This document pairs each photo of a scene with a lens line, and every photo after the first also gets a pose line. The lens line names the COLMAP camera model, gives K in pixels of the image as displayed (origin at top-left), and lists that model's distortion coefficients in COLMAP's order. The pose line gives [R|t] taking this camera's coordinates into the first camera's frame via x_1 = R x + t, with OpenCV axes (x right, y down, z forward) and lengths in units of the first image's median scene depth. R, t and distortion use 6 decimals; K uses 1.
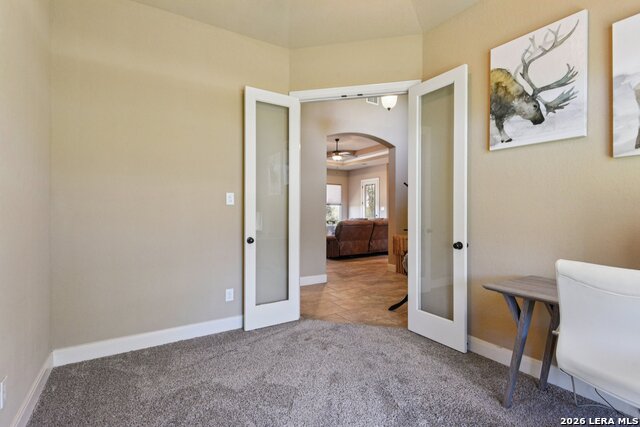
lens RADIAL K [[305.6, 0, 318.3], [0, 305.6, 213.6], [0, 0, 1]] dist [0.000263, -0.000734]
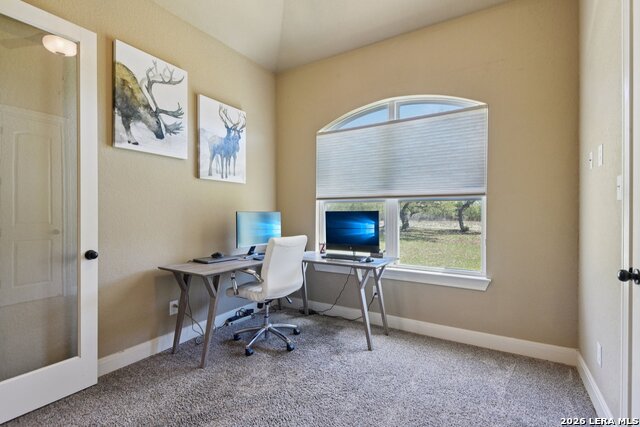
lens RADIAL K [[308.4, 0, 317.0], [0, 308.4, 209.5], [0, 0, 1]] dist [0.037042, -0.021774]
pose [[-0.436239, 0.004945, 0.899817, -0.625133], [-0.000488, 0.999983, -0.005732, -0.010578], [-0.899831, -0.002939, -0.436230, 0.955719]]
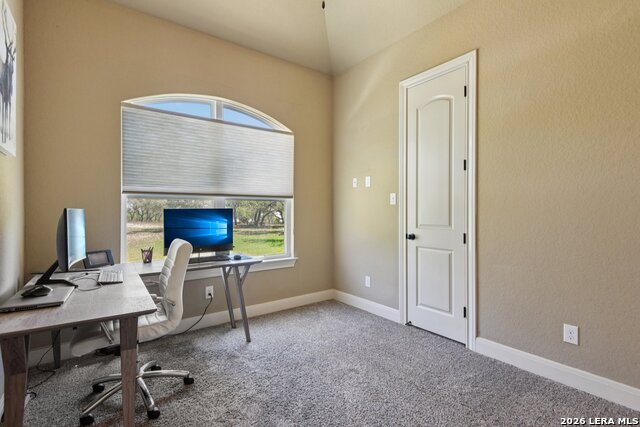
lens RADIAL K [[308.4, 0, 317.0], [0, 308.4, 209.5], [0, 0, 1]] dist [0.037042, -0.021774]
pose [[-0.996767, -0.003465, -0.080267, 0.174238], [-0.003185, 0.999988, -0.003618, -0.005365], [0.080278, -0.003351, -0.996767, 1.506734]]
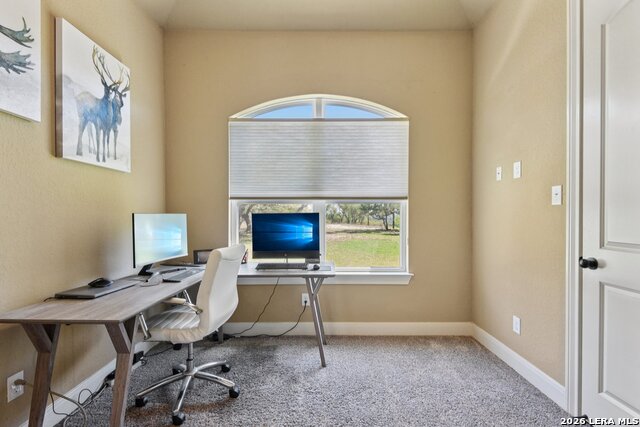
lens RADIAL K [[295.2, 0, 318.8], [0, 295.2, 213.4], [0, 0, 1]] dist [0.023984, -0.012787]
pose [[-0.850618, -0.002472, 0.525778, -0.174268], [-0.002569, 0.999997, 0.000545, -0.009988], [-0.525777, -0.000887, -0.850622, 1.133924]]
